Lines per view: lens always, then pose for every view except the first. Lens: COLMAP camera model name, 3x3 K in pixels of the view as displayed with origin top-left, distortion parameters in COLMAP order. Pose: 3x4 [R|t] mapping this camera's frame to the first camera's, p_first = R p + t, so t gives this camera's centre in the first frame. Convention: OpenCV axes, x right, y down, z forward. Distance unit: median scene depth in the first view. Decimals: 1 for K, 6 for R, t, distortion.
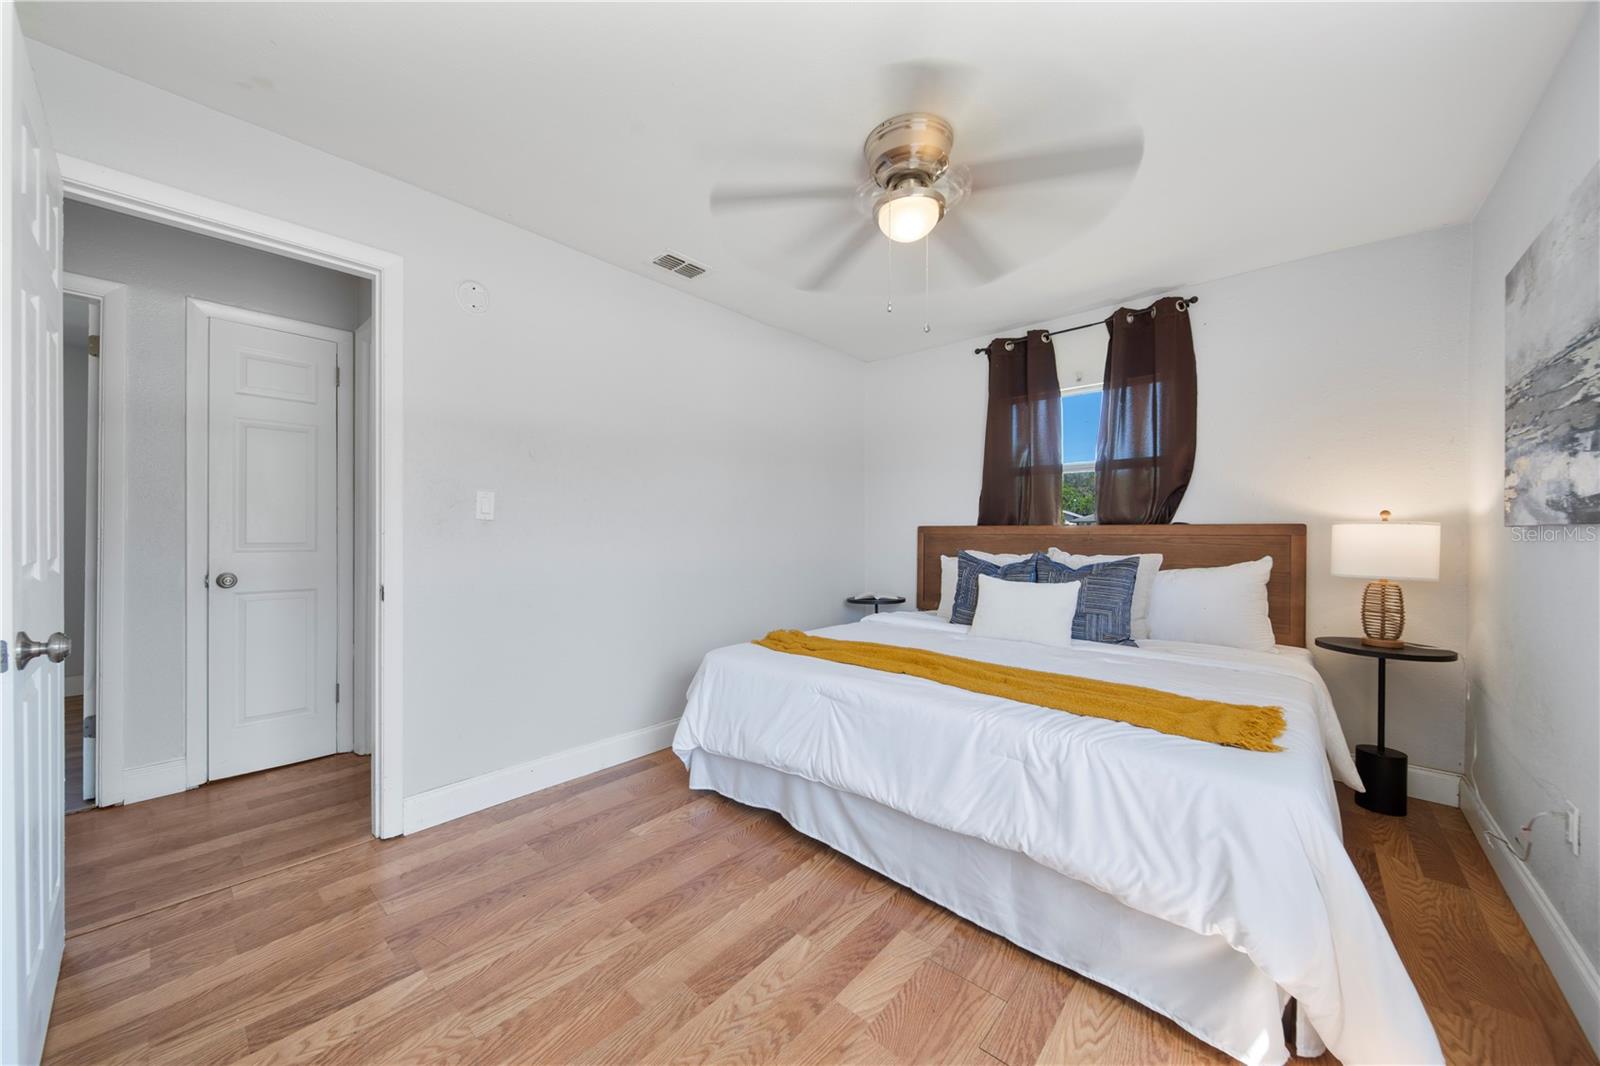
lens RADIAL K [[565.8, 0, 775.6], [0, 565.8, 536.7], [0, 0, 1]] dist [0.000829, 0.000048]
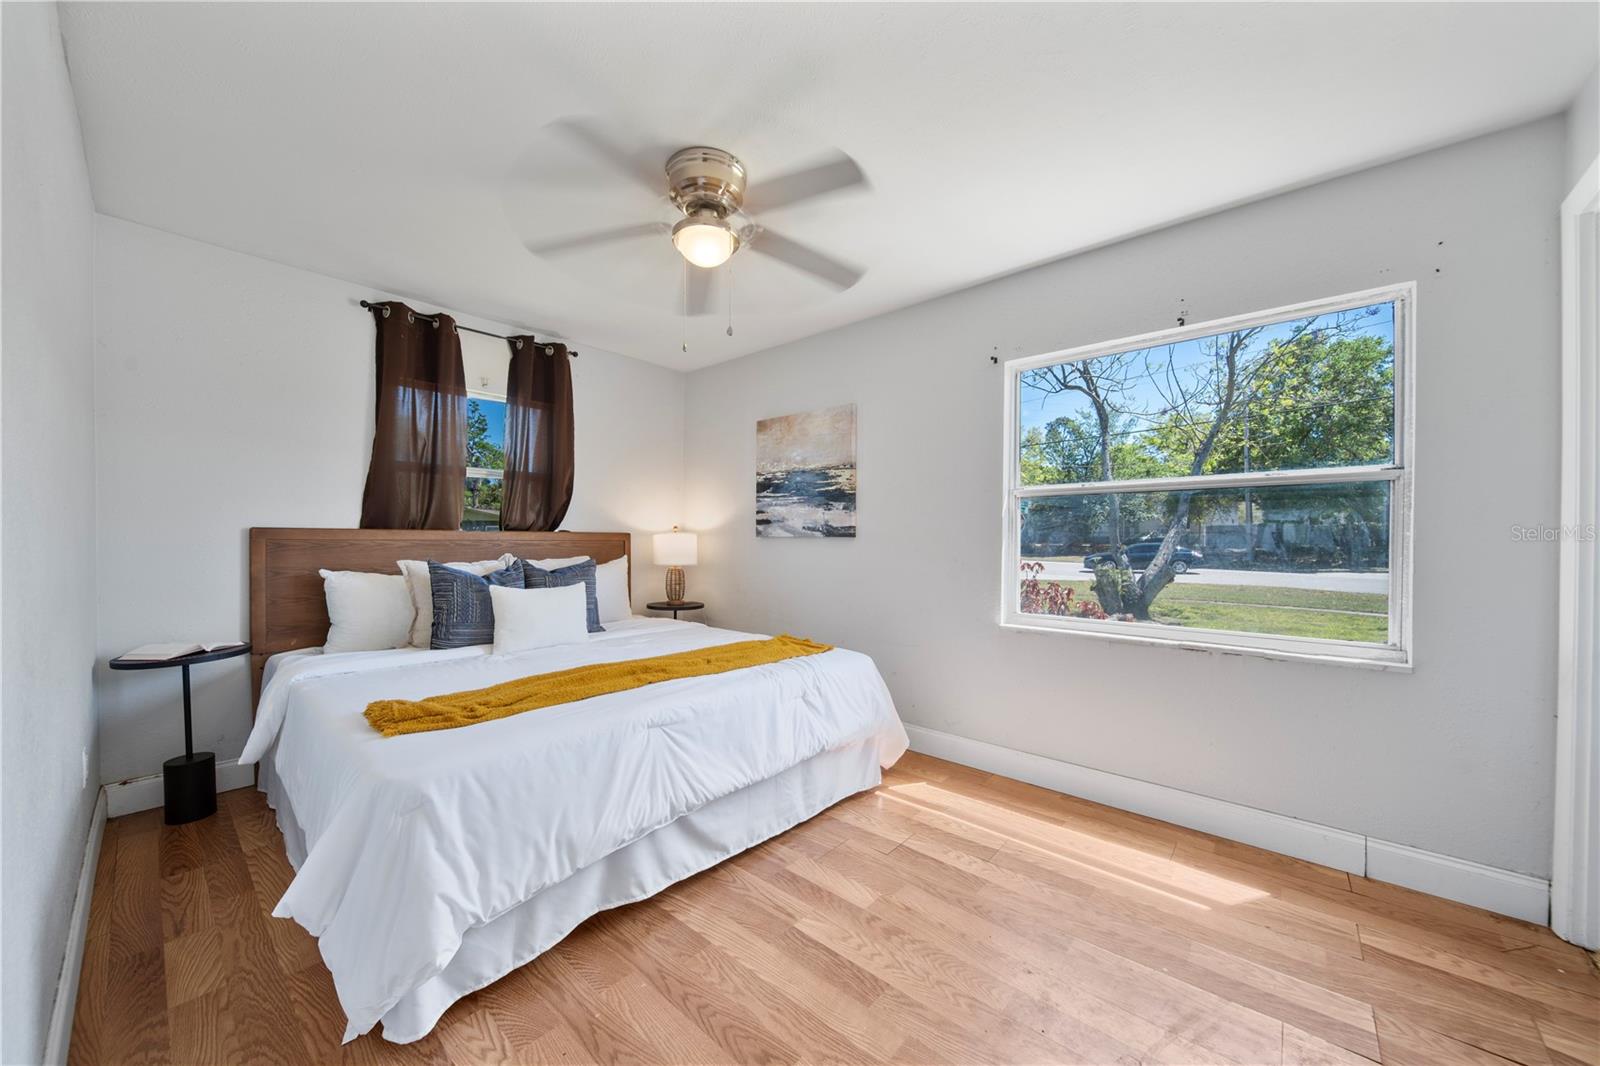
lens RADIAL K [[578.8, 0, 766.3], [0, 578.8, 545.9], [0, 0, 1]] dist [-0.007848, 0.000005]
pose [[0.004837, -0.010738, 0.999931, -0.790528], [0.004873, 0.999931, 0.010714, -0.003115], [-0.999976, 0.004821, 0.004889, 0.816036]]
